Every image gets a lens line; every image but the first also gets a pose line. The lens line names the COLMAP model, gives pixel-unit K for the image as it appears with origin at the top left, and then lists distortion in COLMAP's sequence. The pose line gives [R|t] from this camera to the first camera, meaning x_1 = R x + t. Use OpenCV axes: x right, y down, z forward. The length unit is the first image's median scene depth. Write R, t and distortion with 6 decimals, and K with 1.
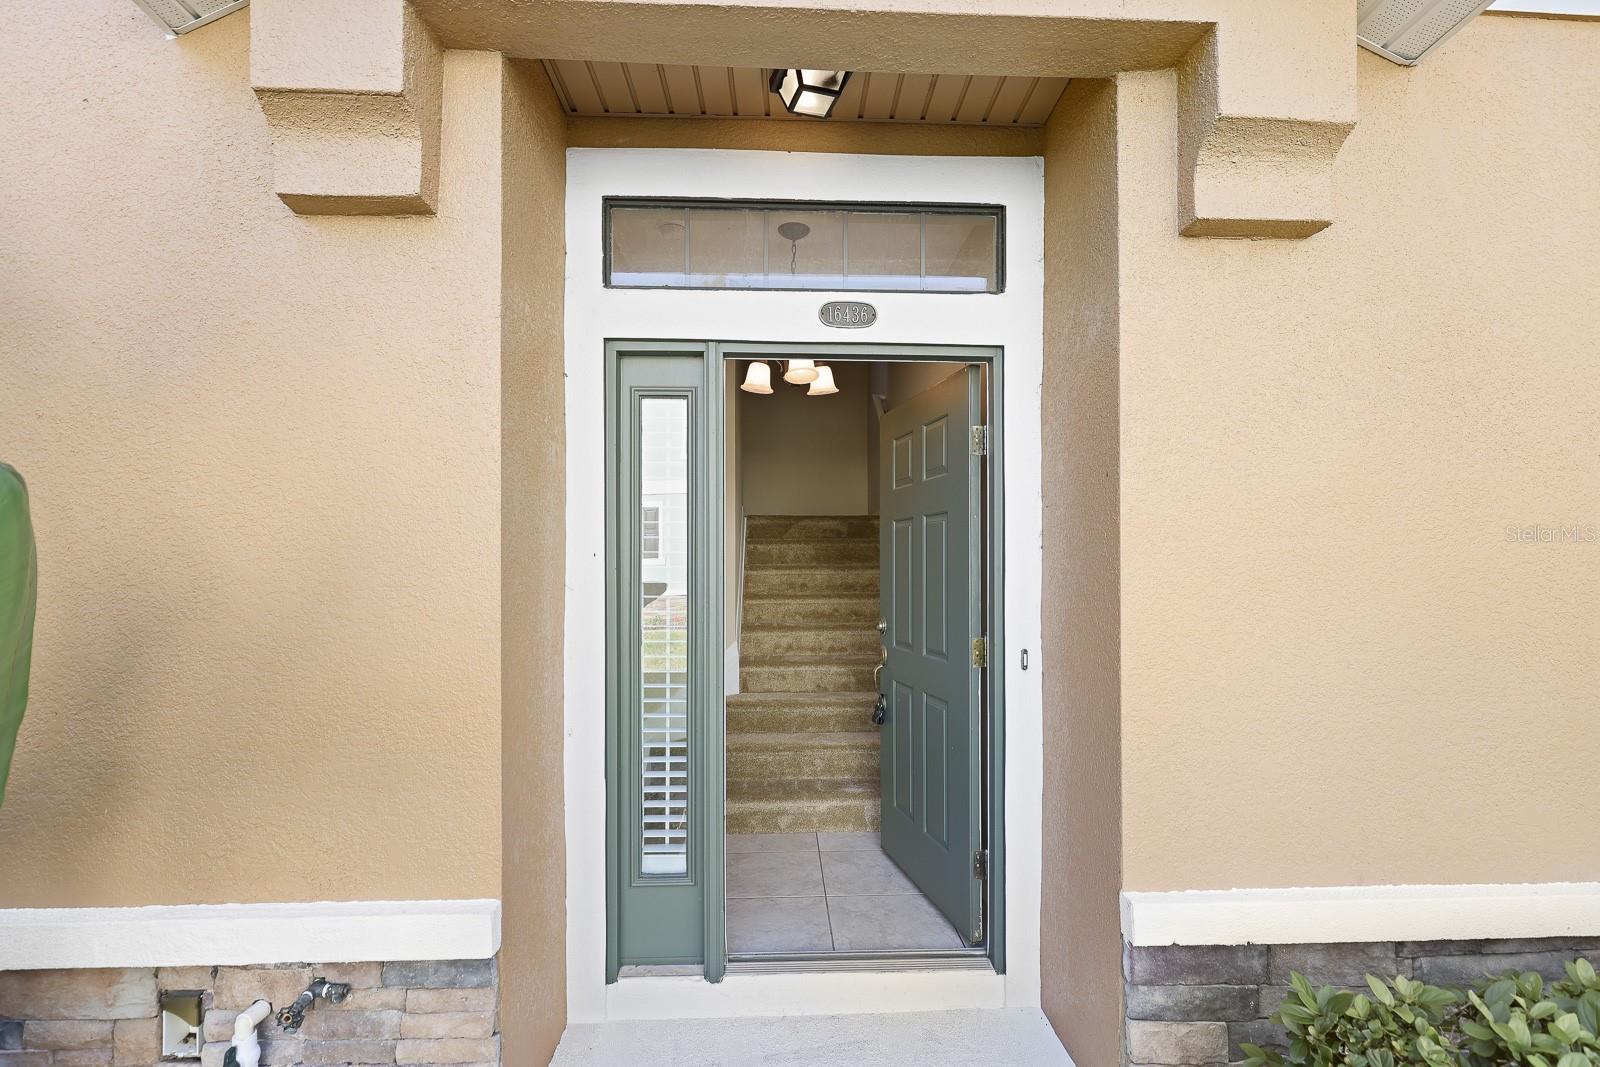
lens RADIAL K [[727.6, 0, 805.3], [0, 727.6, 569.3], [0, 0, 1]] dist [-0.000575, -0.000069]
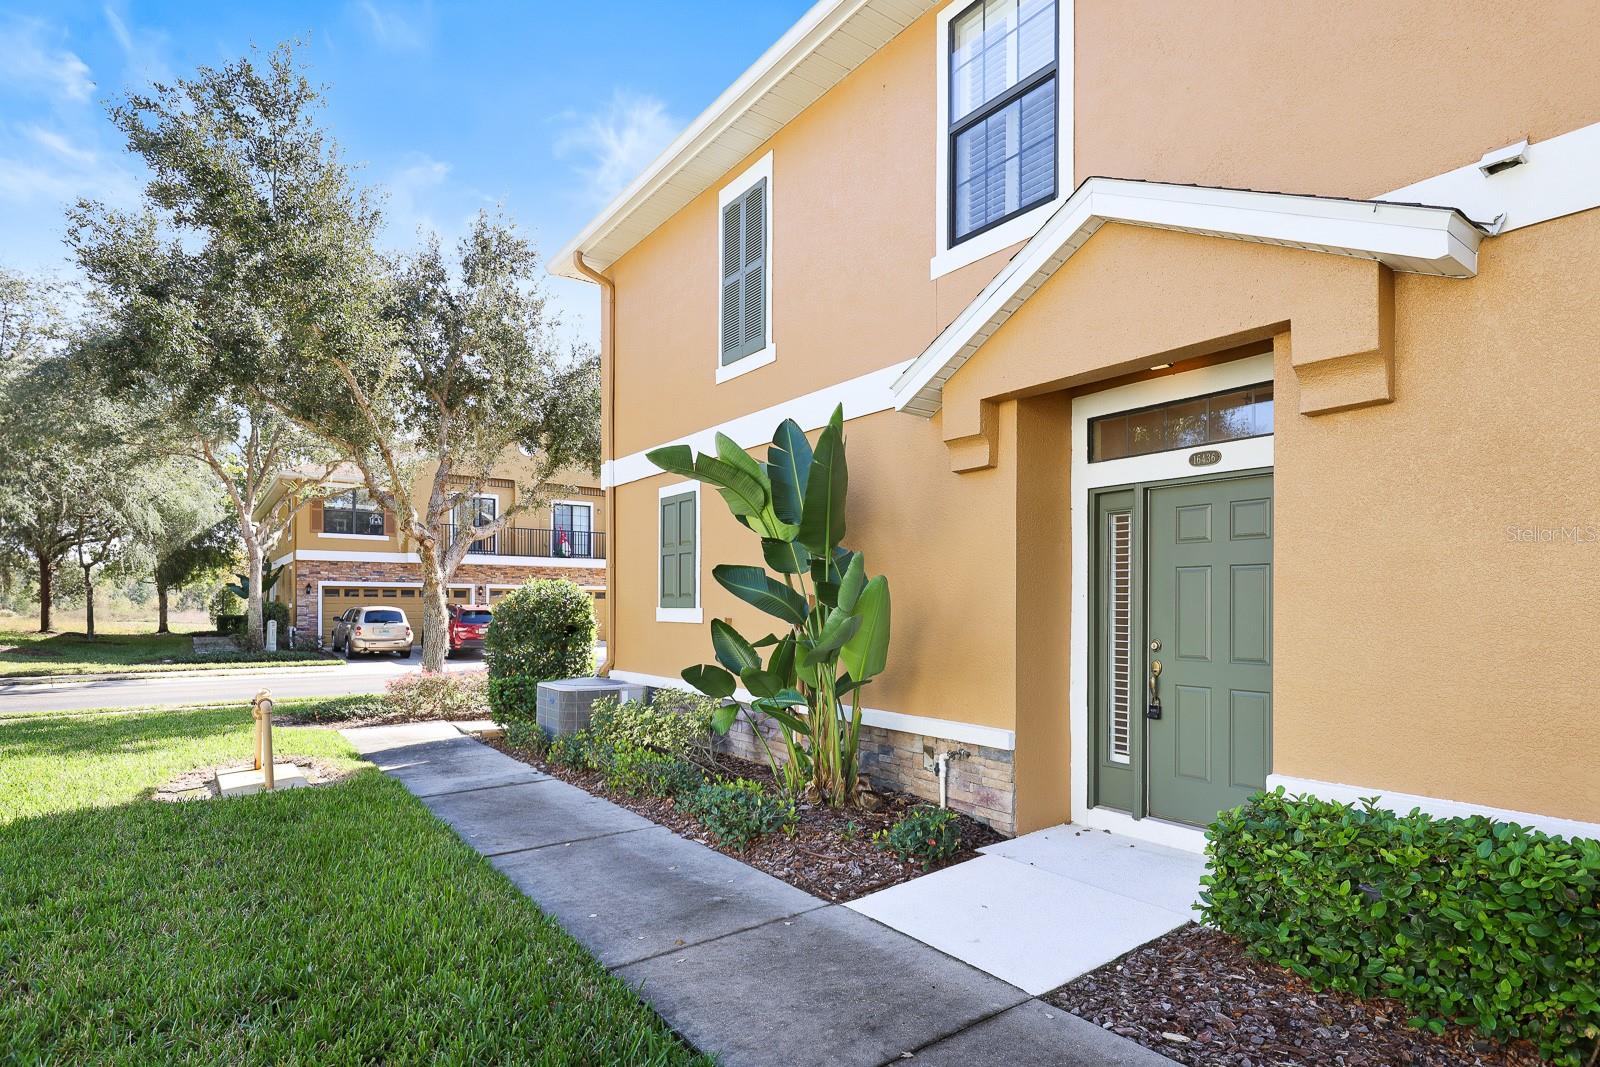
lens RADIAL K [[846.8, 0, 802.2], [0, 846.8, 608.9], [0, 0, 1]] dist [-0.000063, -0.000019]
pose [[0.549633, 0.002493, -0.835403, 1.632130], [-0.007292, 0.999972, -0.001814, 0.034719], [0.835375, 0.007089, 0.549635, -1.244789]]
